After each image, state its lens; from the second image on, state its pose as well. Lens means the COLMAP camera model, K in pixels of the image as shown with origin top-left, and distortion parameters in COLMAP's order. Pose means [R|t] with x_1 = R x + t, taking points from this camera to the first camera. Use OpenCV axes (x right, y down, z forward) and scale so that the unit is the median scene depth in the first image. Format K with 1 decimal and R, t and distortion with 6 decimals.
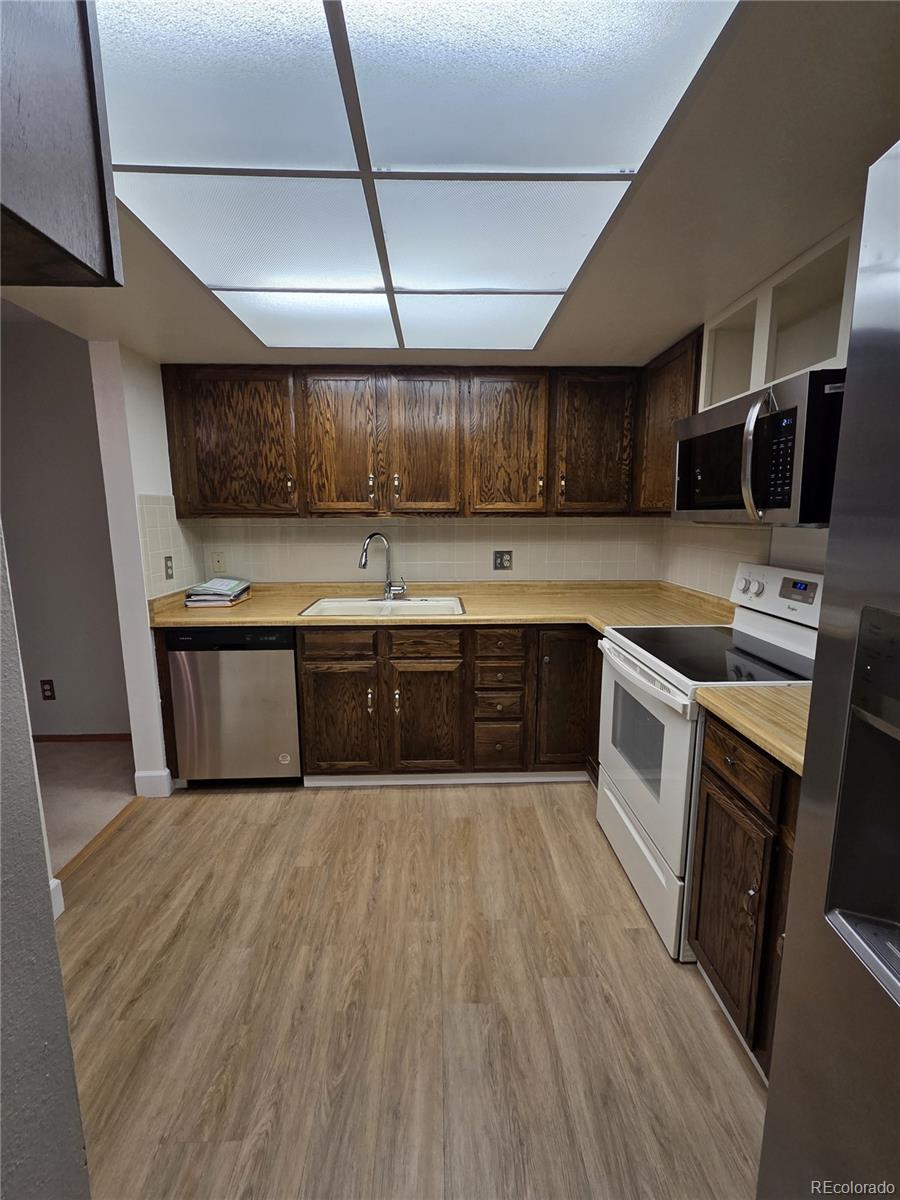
lens RADIAL K [[518.6, 0, 452.4], [0, 518.6, 598.2], [0, 0, 1]] dist [0.001335, -0.000029]
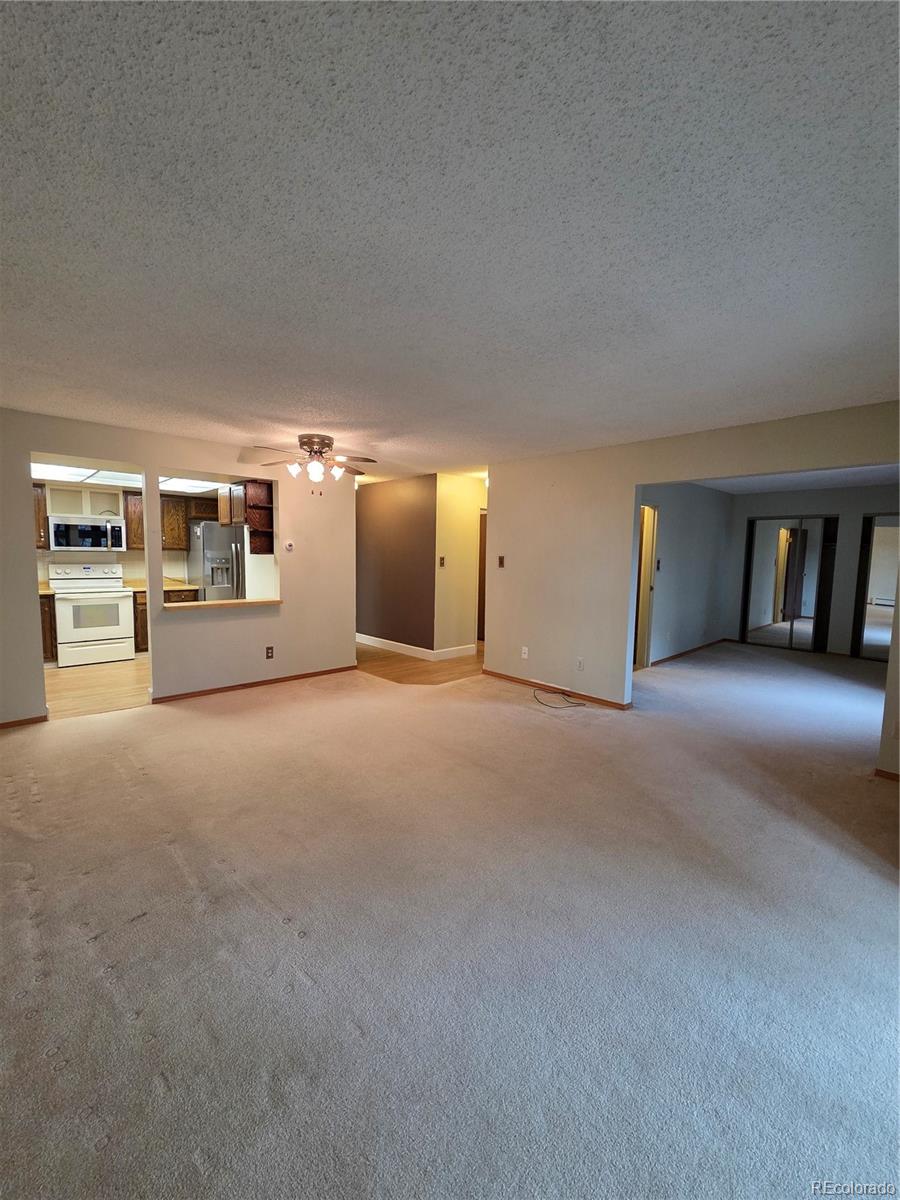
lens RADIAL K [[489.4, 0, 450.2], [0, 489.4, 597.3], [0, 0, 1]] dist [0.001960, -0.000528]
pose [[-0.665074, -0.078100, 0.742683, -4.064055], [0.104021, 0.975132, 0.195696, -0.263791], [-0.739498, 0.207407, -0.640411, 1.549647]]
